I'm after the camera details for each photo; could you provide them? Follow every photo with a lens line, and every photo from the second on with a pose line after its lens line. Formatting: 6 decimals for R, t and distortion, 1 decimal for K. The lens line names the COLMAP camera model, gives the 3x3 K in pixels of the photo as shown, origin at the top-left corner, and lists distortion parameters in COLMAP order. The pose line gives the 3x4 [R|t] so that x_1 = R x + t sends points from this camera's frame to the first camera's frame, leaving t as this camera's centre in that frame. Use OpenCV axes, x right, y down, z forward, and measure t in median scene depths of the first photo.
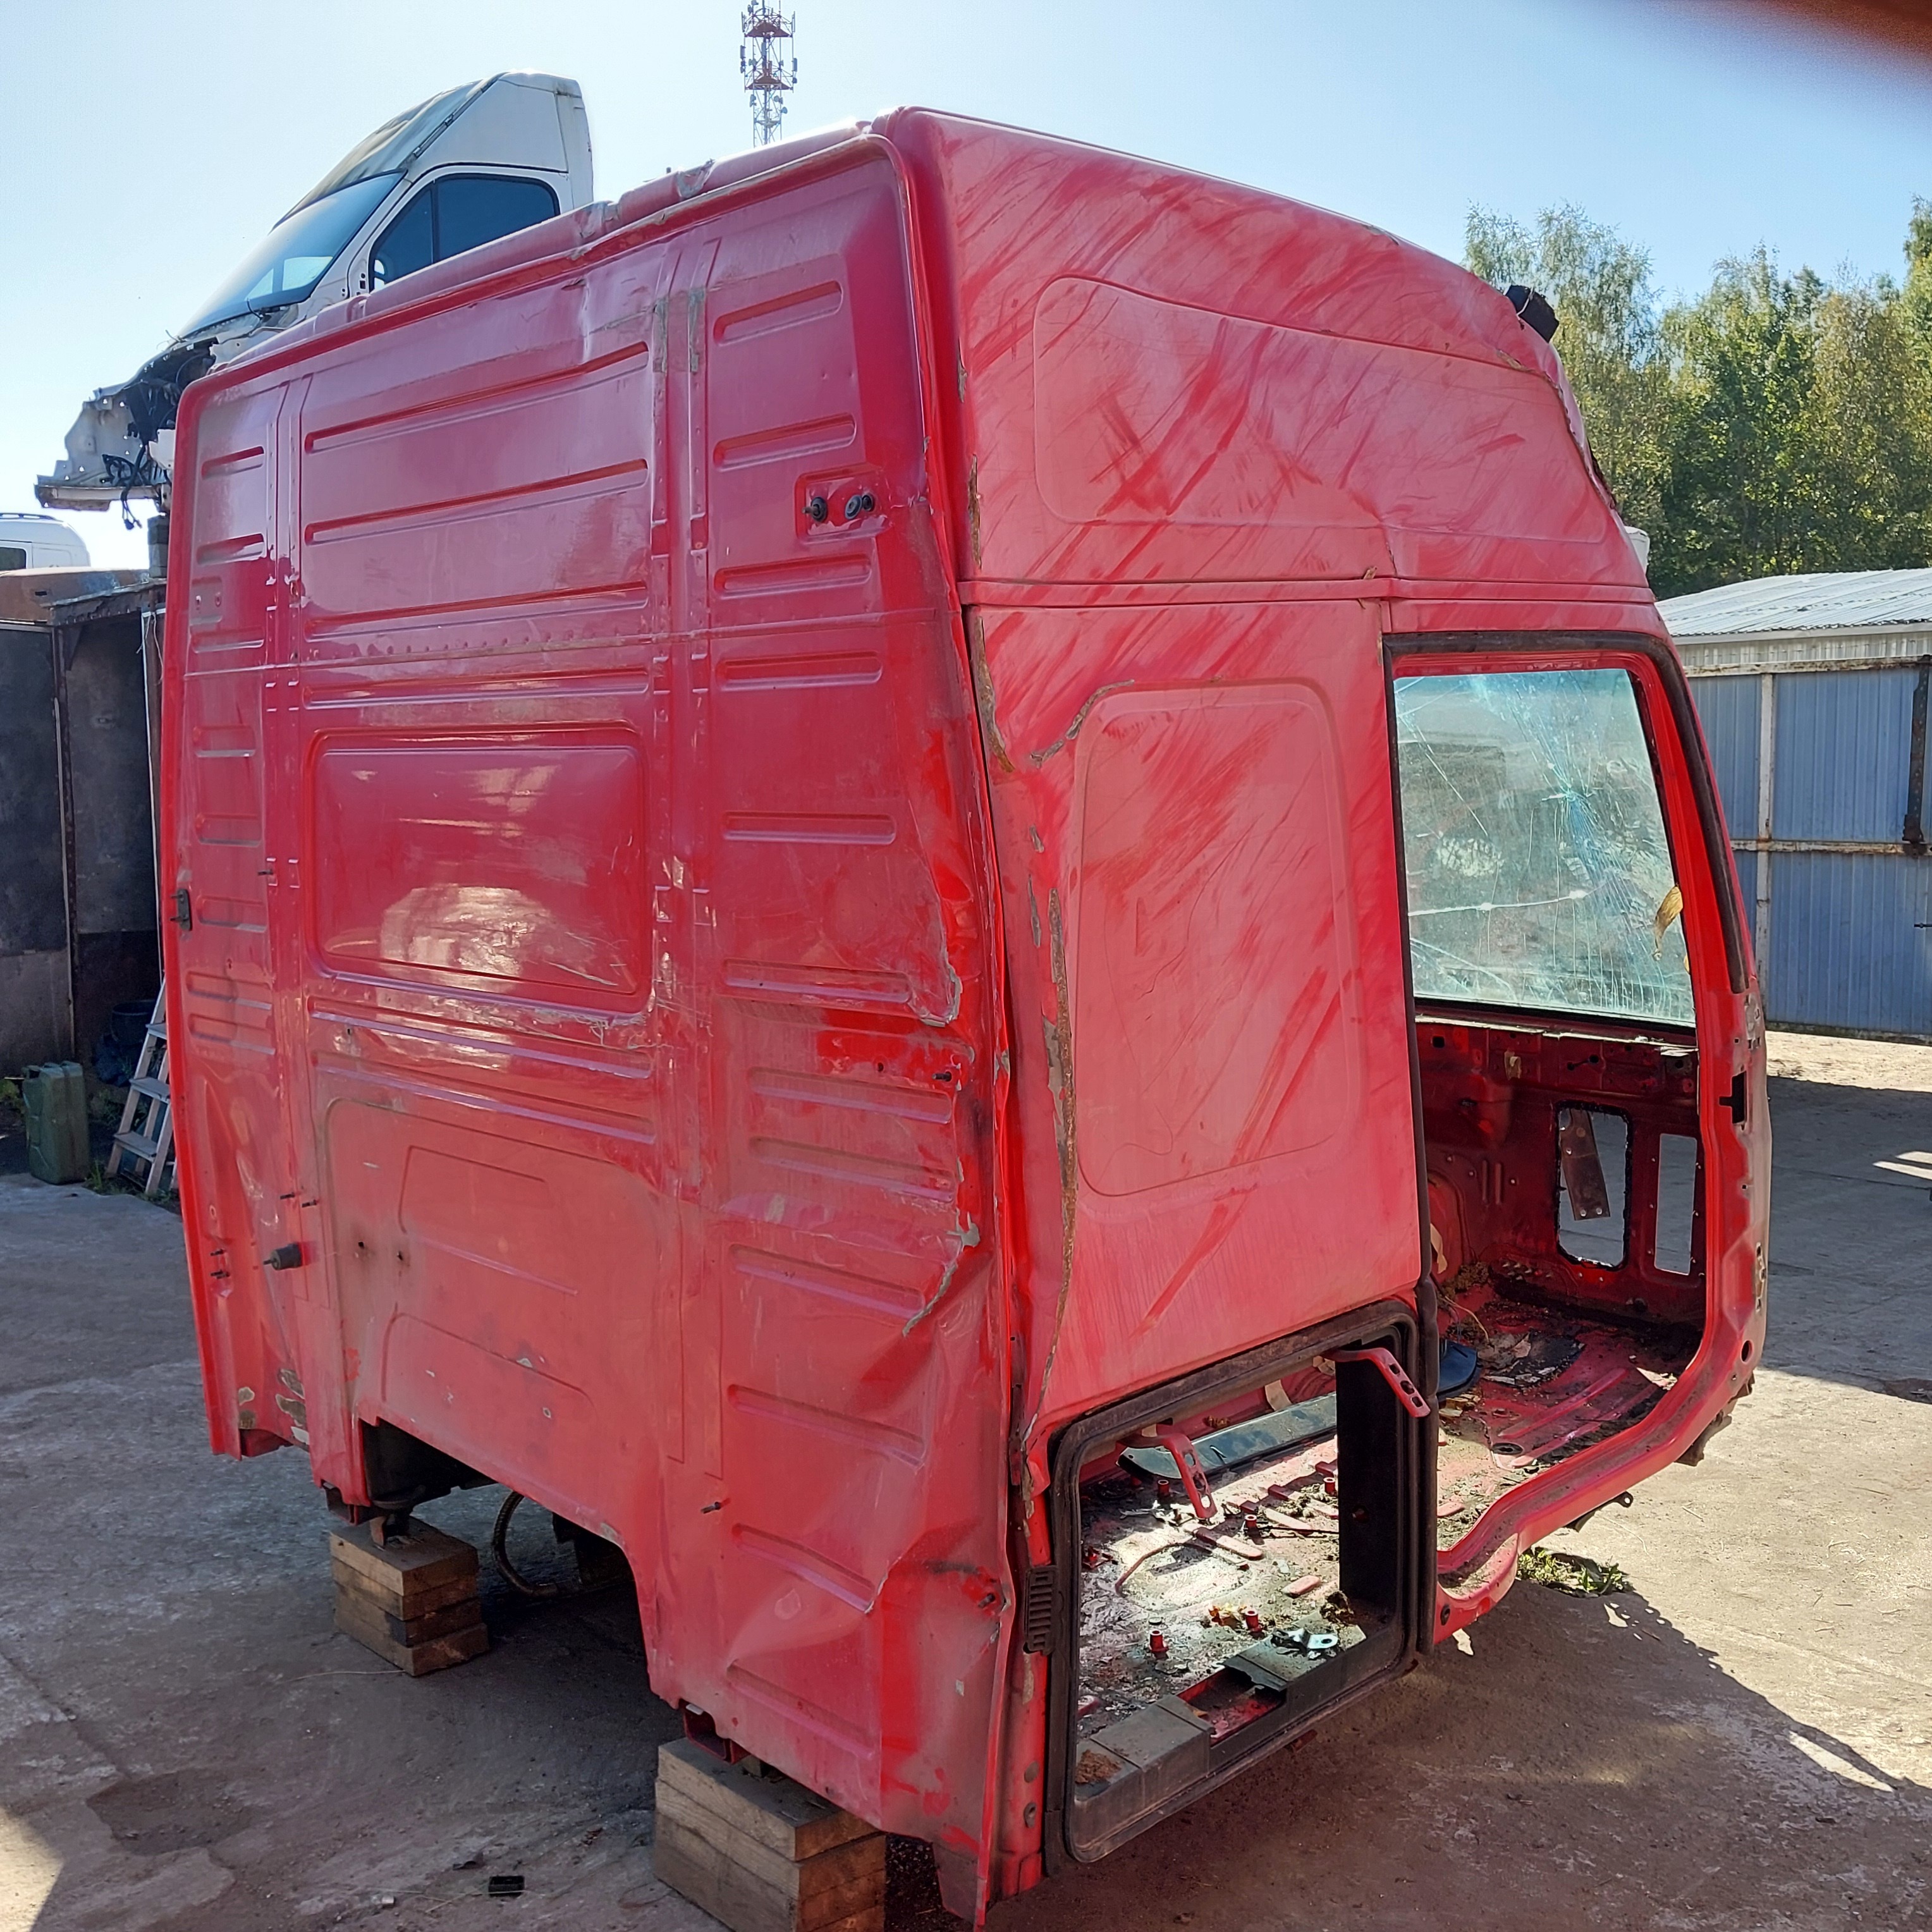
lens RADIAL K [[2045.0, 0, 981.3], [0, 2045.0, 974.0], [0, 0, 1]] dist [0.027040, 0.000000]
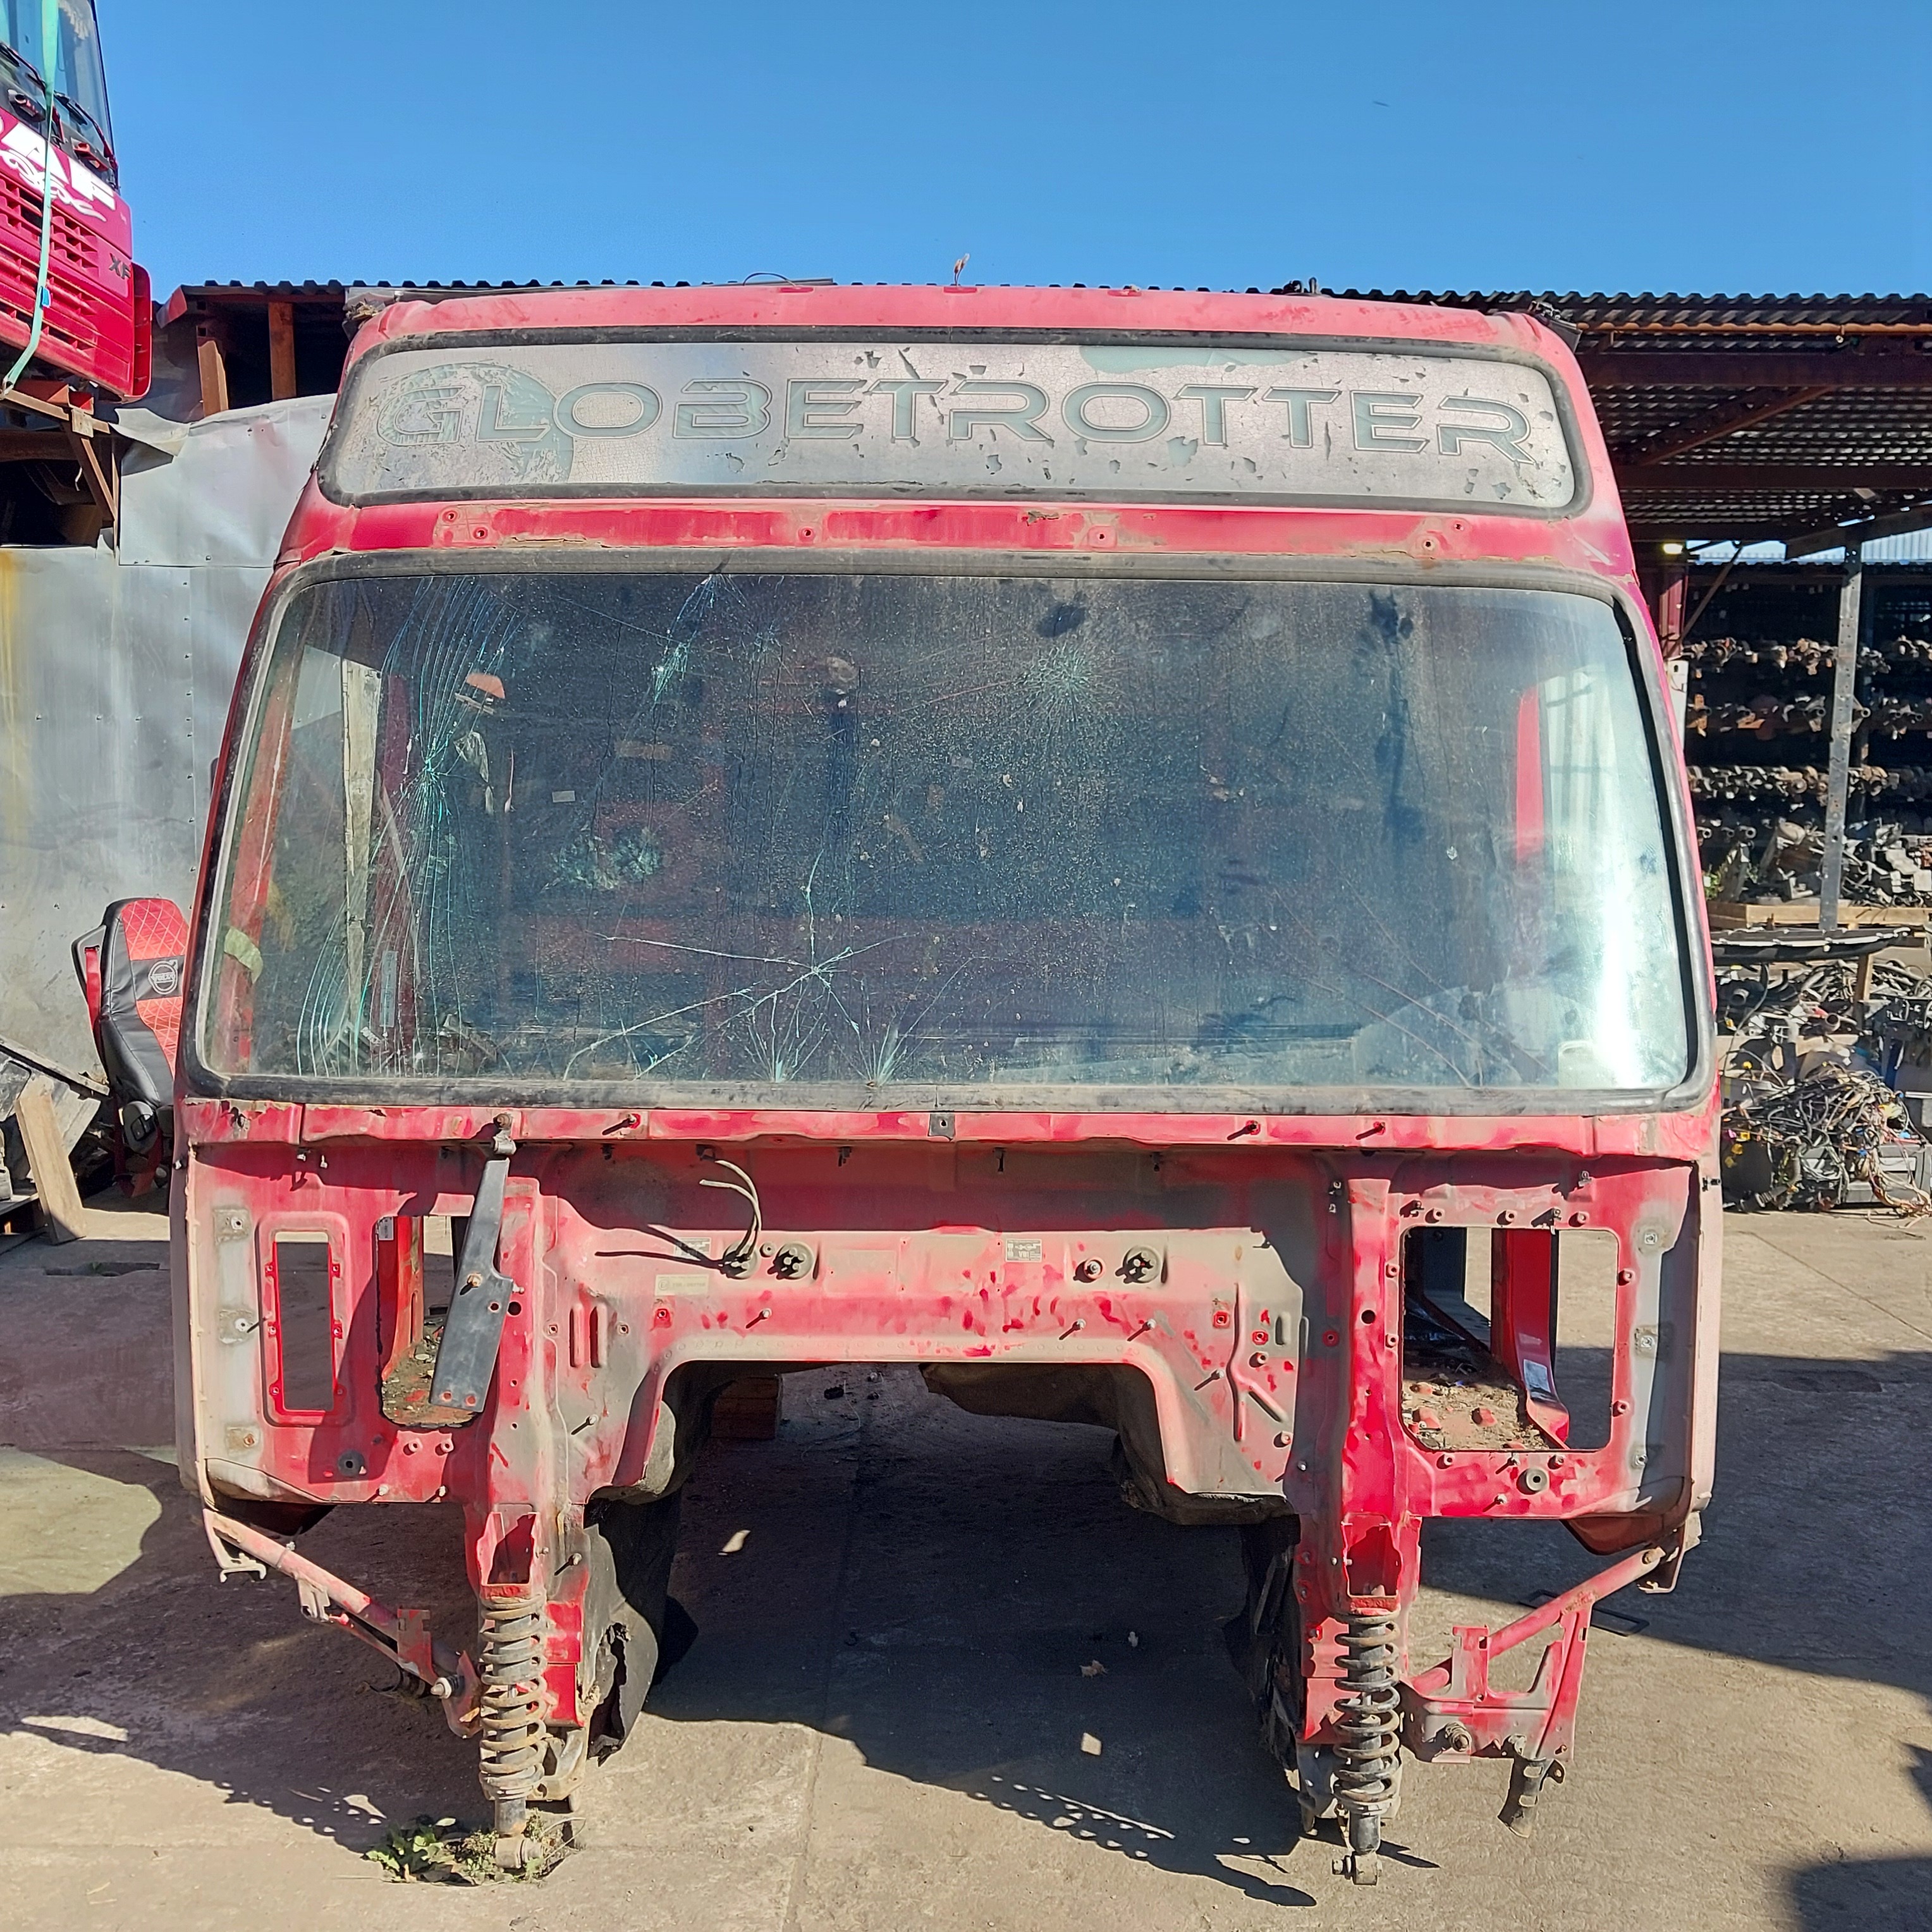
lens RADIAL K [[2045.0, 0, 953.2], [0, 2045.0, 964.1], [0, 0, 1]] dist [0.027040, 0.000000]
pose [[-0.677728, 0.070250, -0.731950, 1.034749], [-0.073736, 0.983916, 0.162706, -0.224782], [0.731607, 0.164241, -0.661647, 2.376914]]
